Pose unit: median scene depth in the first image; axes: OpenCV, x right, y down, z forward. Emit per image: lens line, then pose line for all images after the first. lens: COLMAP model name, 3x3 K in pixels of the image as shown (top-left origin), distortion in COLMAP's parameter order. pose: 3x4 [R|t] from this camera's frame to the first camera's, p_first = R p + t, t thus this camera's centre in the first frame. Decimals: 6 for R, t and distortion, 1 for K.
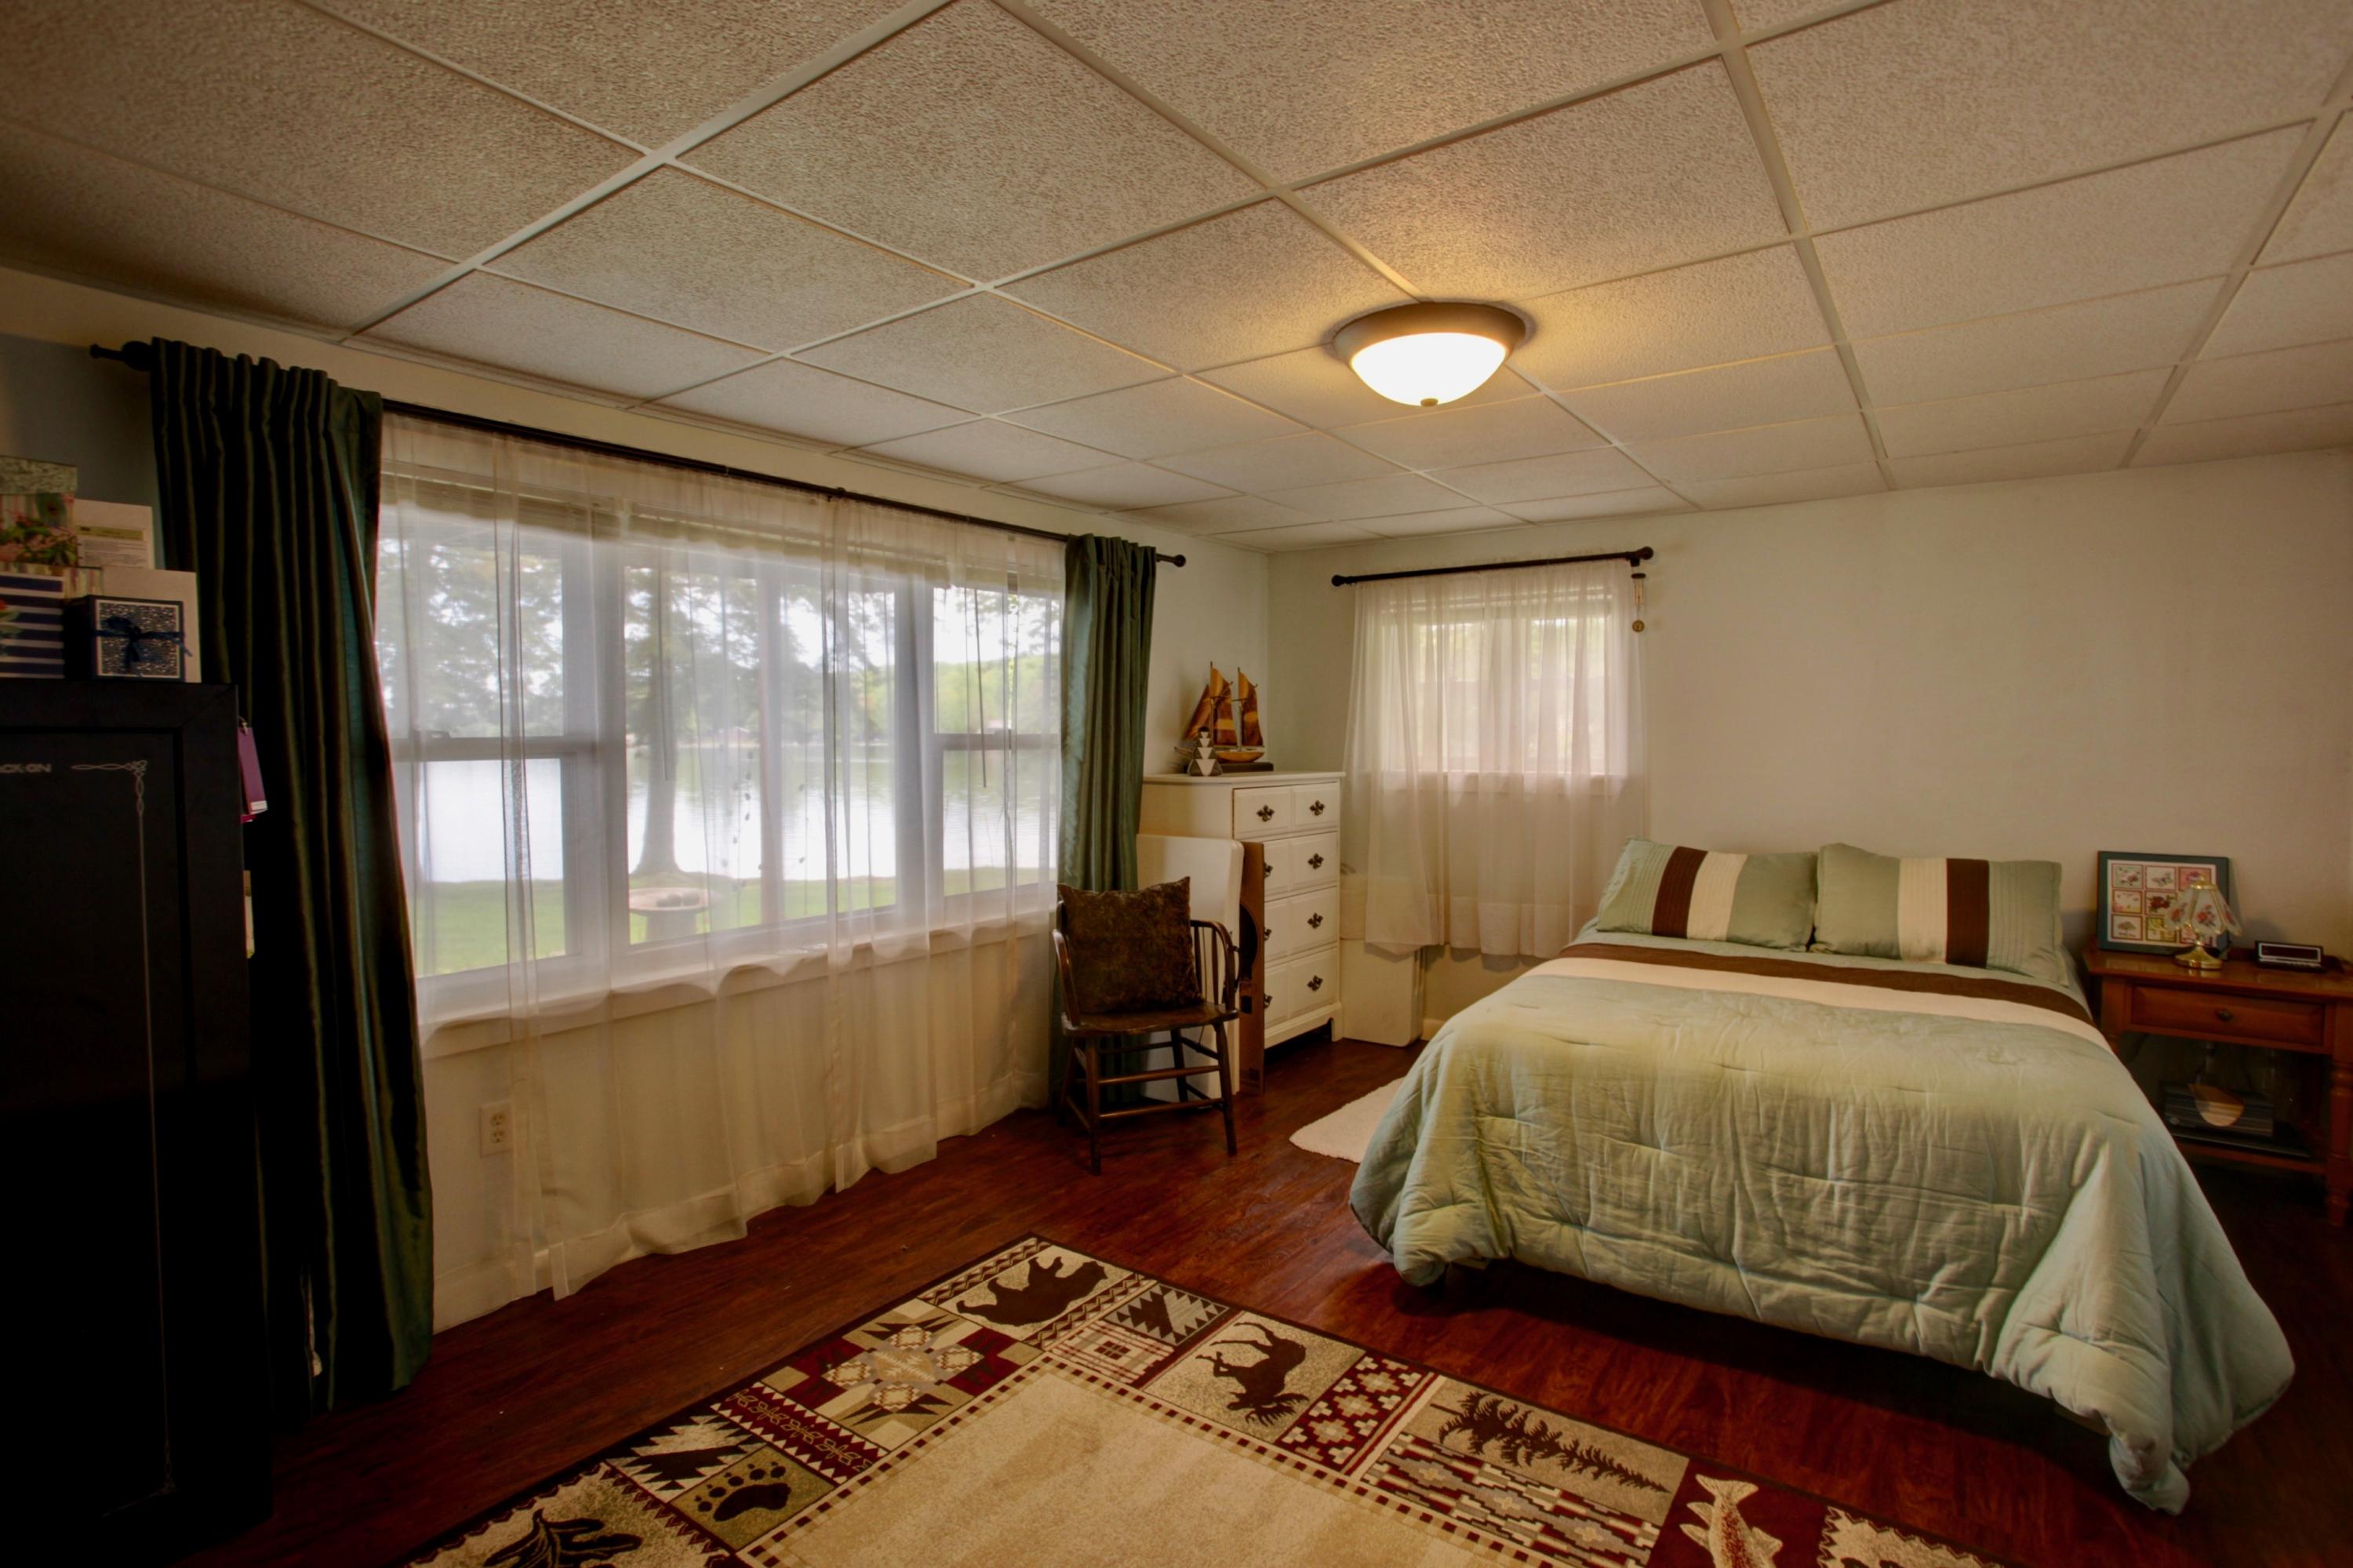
lens RADIAL K [[971.0, 0, 1177.6], [0, 971.0, 768.1], [0, 0, 1]] dist [-0.033160, 0.010579]
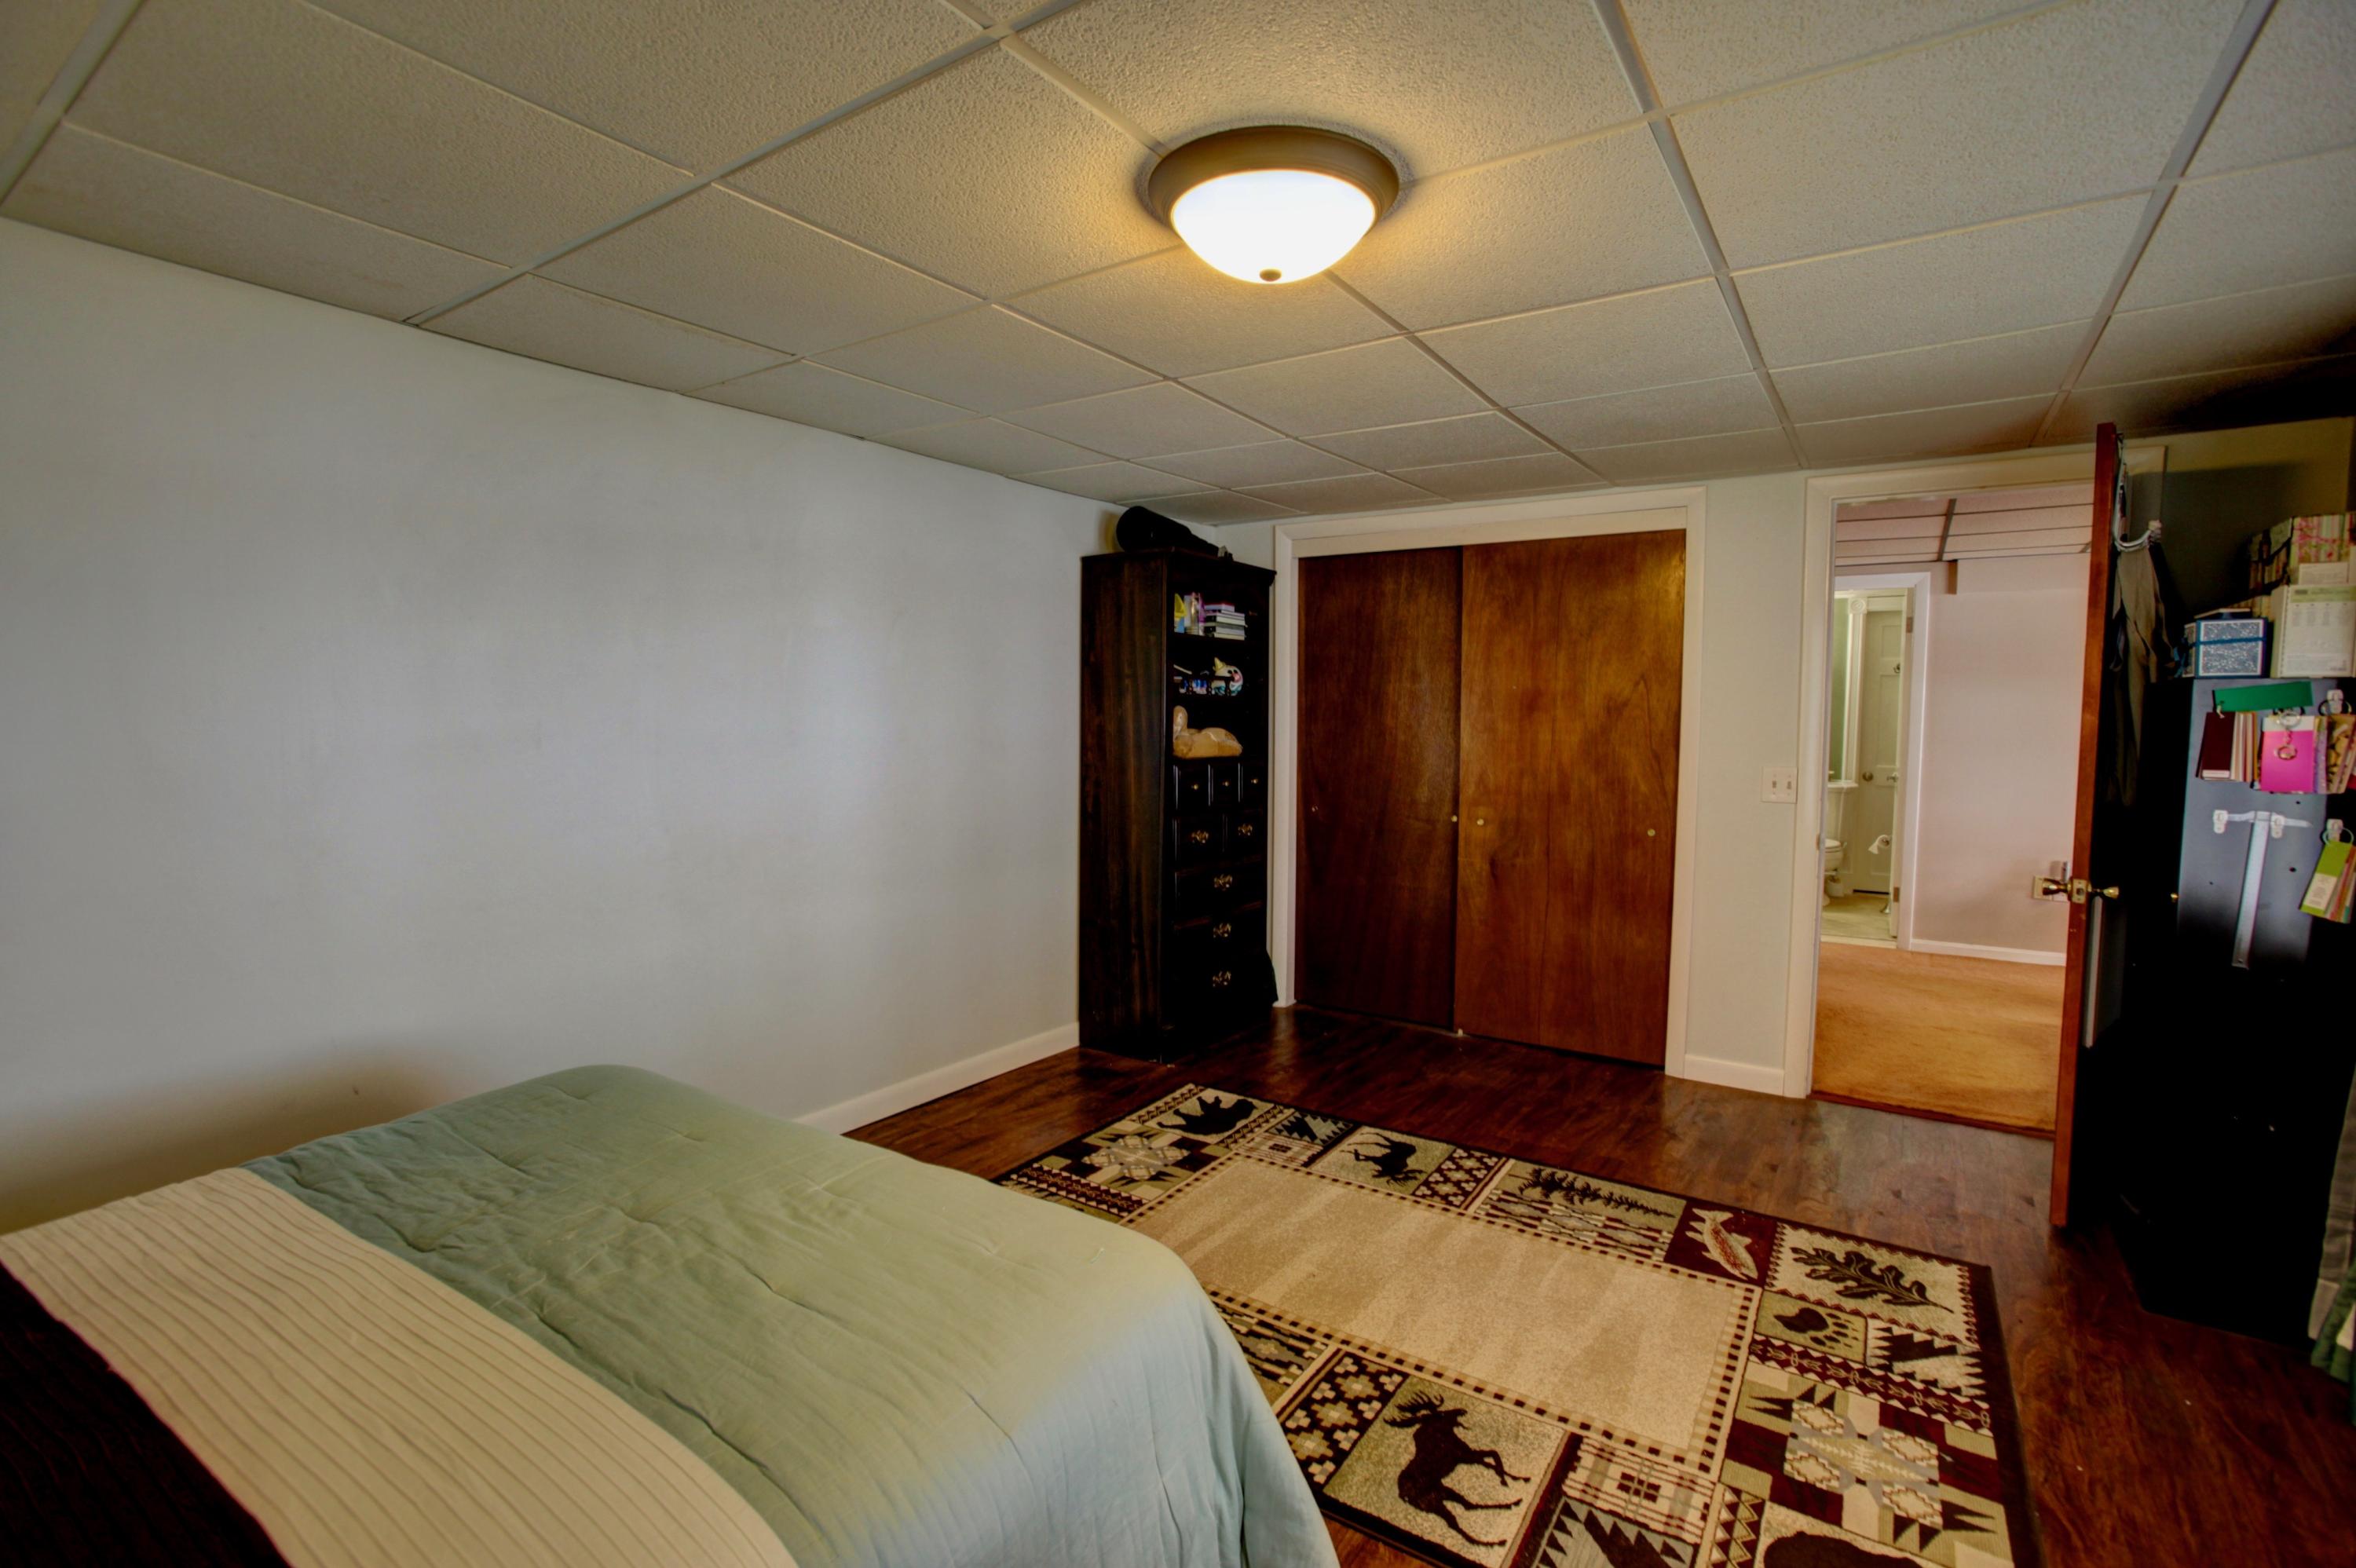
lens RADIAL K [[972.1, 0, 1179.1], [0, 972.1, 768.1], [0, 0, 1]] dist [-0.033160, 0.010579]
pose [[-0.999207, -0.003116, -0.039703, 0.398032], [-0.006795, 0.995654, 0.092885, -0.066903], [0.039241, 0.093081, -0.994885, 1.973959]]
